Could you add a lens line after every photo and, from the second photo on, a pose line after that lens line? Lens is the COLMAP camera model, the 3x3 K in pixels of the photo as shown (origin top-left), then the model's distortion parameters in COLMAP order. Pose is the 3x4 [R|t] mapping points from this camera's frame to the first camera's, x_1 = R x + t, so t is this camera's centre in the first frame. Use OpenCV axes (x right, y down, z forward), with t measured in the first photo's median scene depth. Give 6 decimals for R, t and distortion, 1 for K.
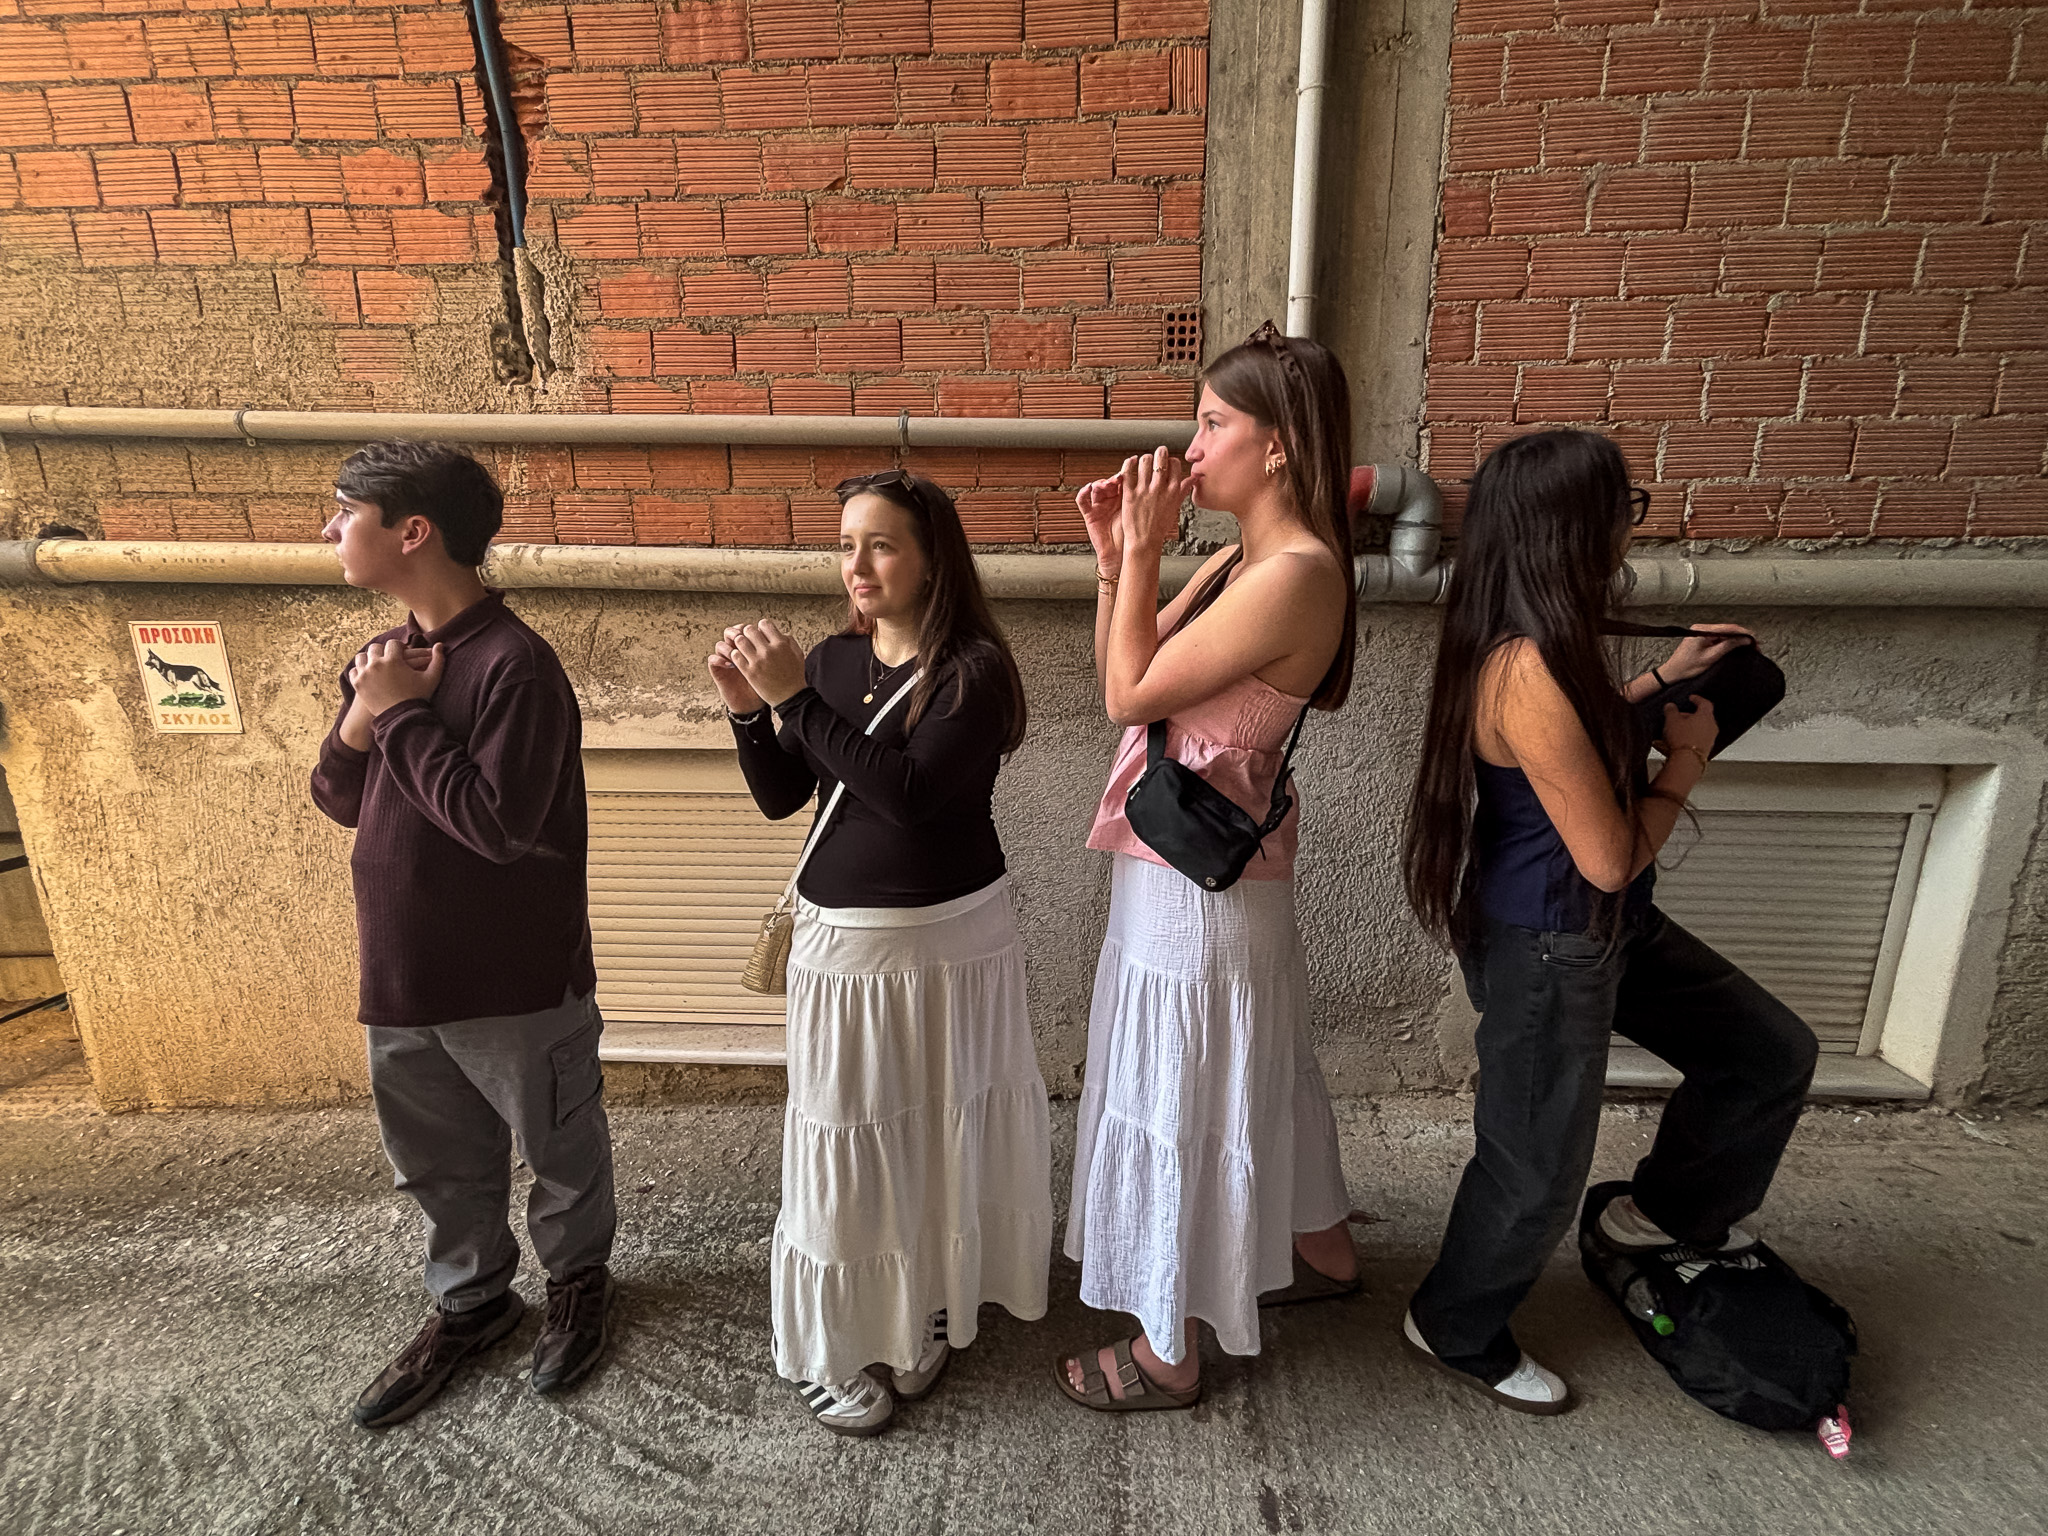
lens RADIAL K [[898.3, 0, 1021.5], [0, 898.3, 765.0], [0, 0, 1]] dist [0.005023, -0.000071]
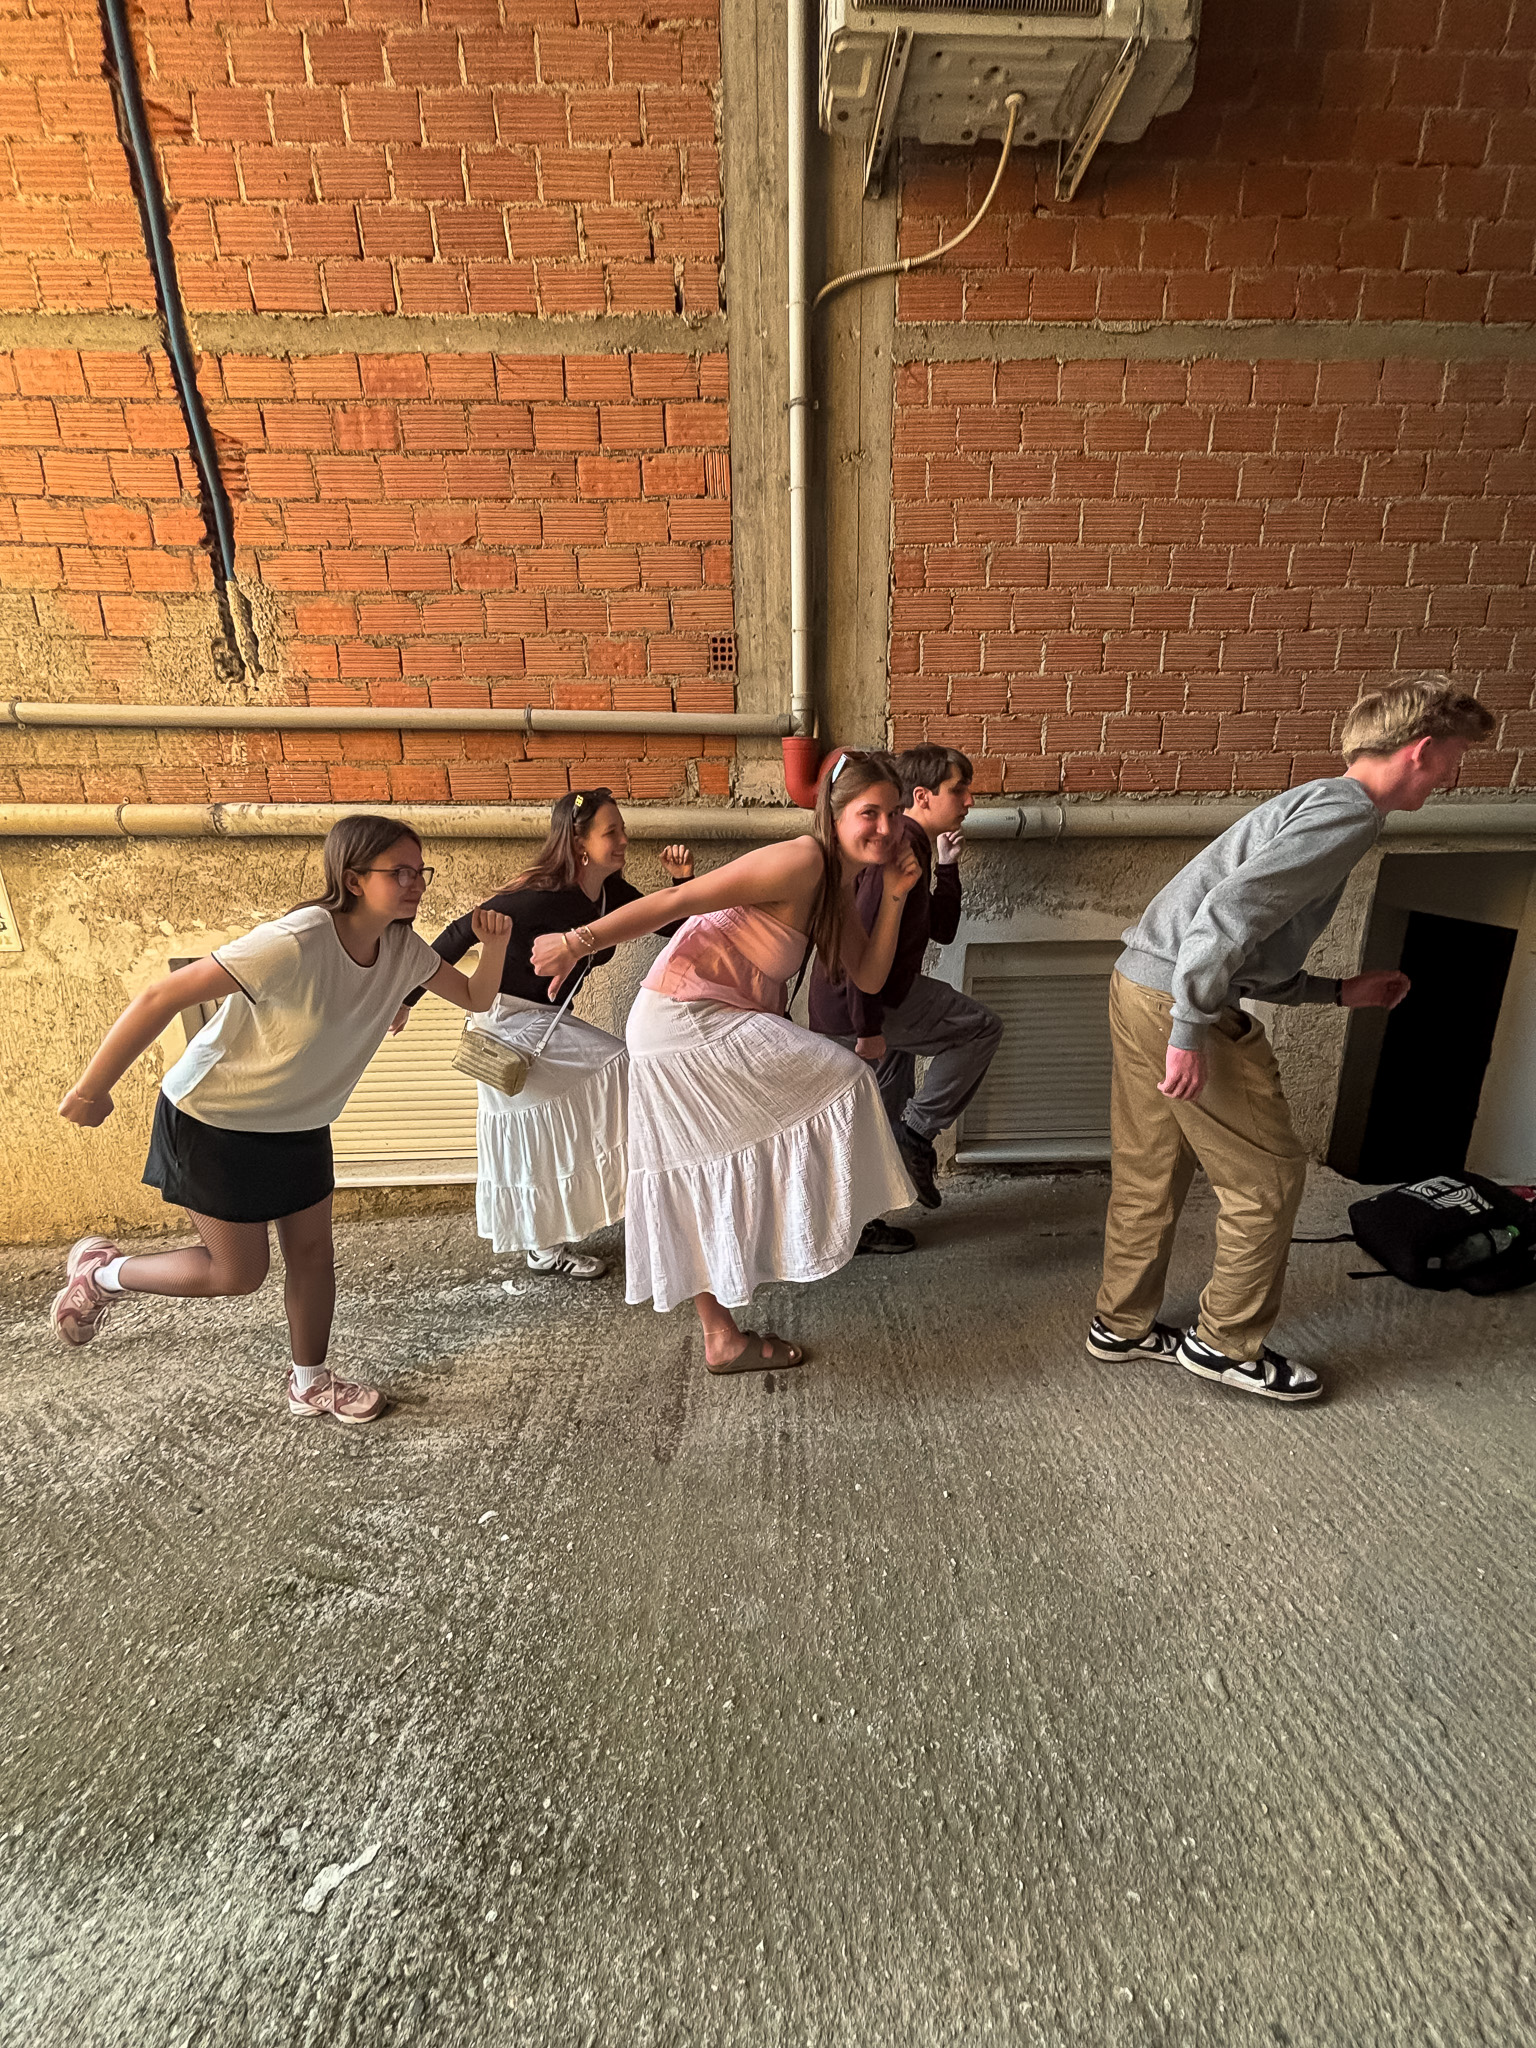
lens RADIAL K [[833.5, 0, 769.6], [0, 833.5, 1022.4], [0, 0, 1]] dist [0.001794, 0.000406]
pose [[0.994753, -0.036182, 0.095697, 0.100262], [0.030897, 0.997945, 0.056141, 0.038148], [-0.097531, -0.052890, 0.993826, -0.352438]]
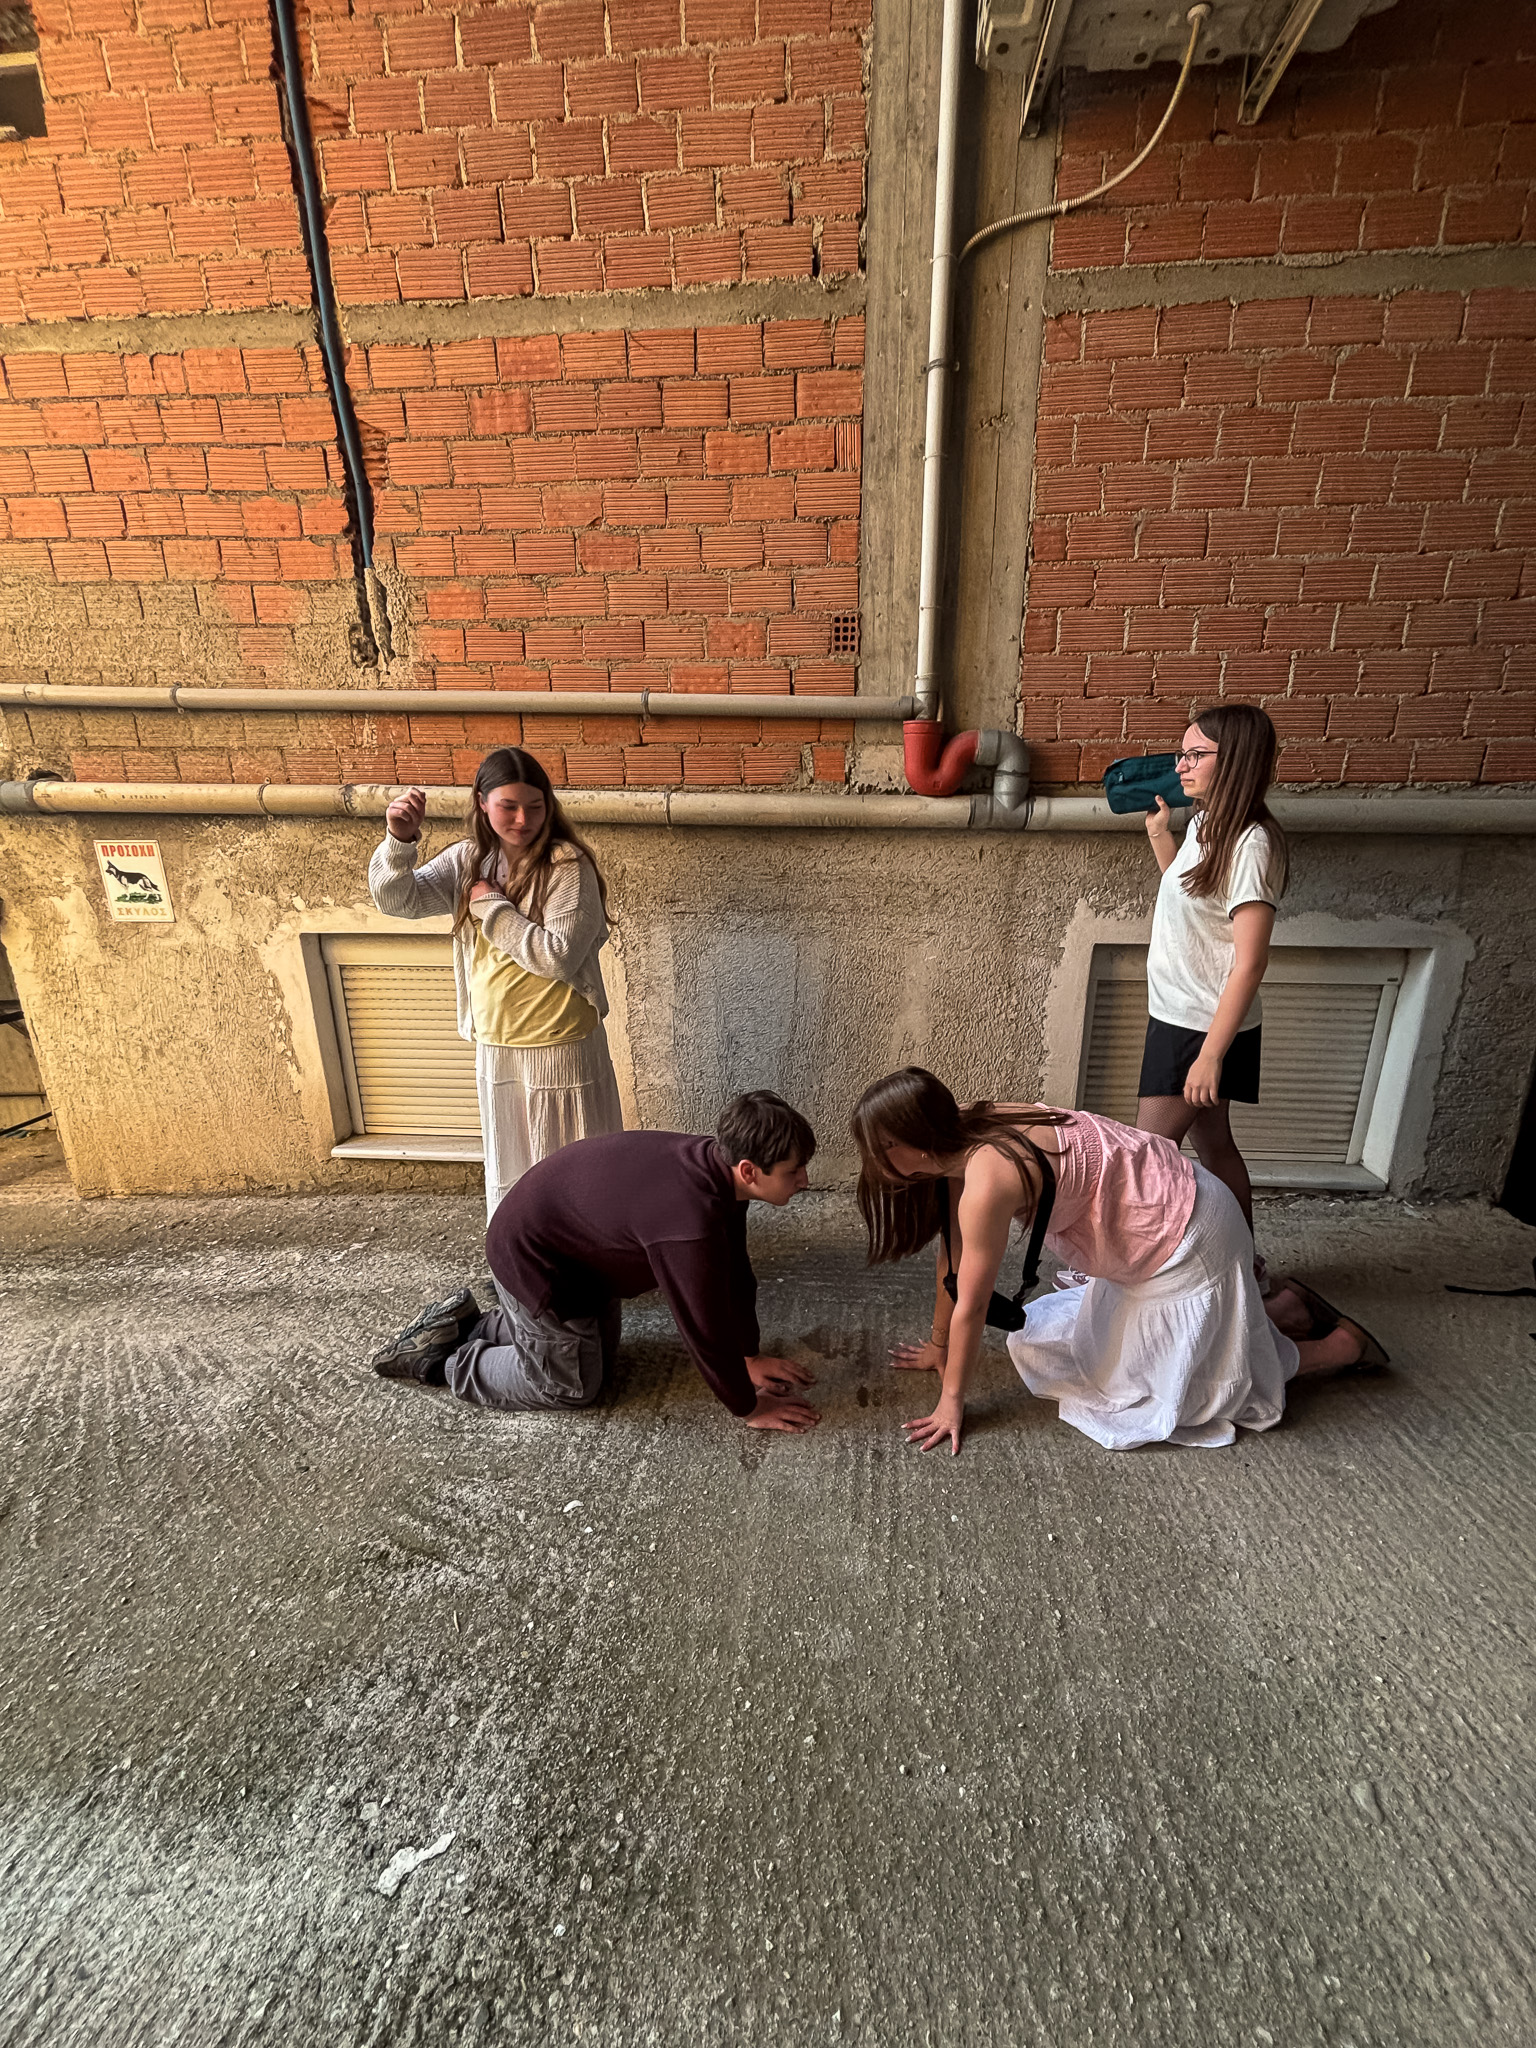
lens RADIAL K [[833.5, 0, 767.8], [0, 833.5, 1022.2], [0, 0, 1]] dist [0.001794, 0.000406]
pose [[0.999704, 0.006962, -0.023328, 0.090511], [-0.005467, 0.997963, 0.063556, 0.037211], [0.023723, -0.063410, 0.997706, -0.309943]]
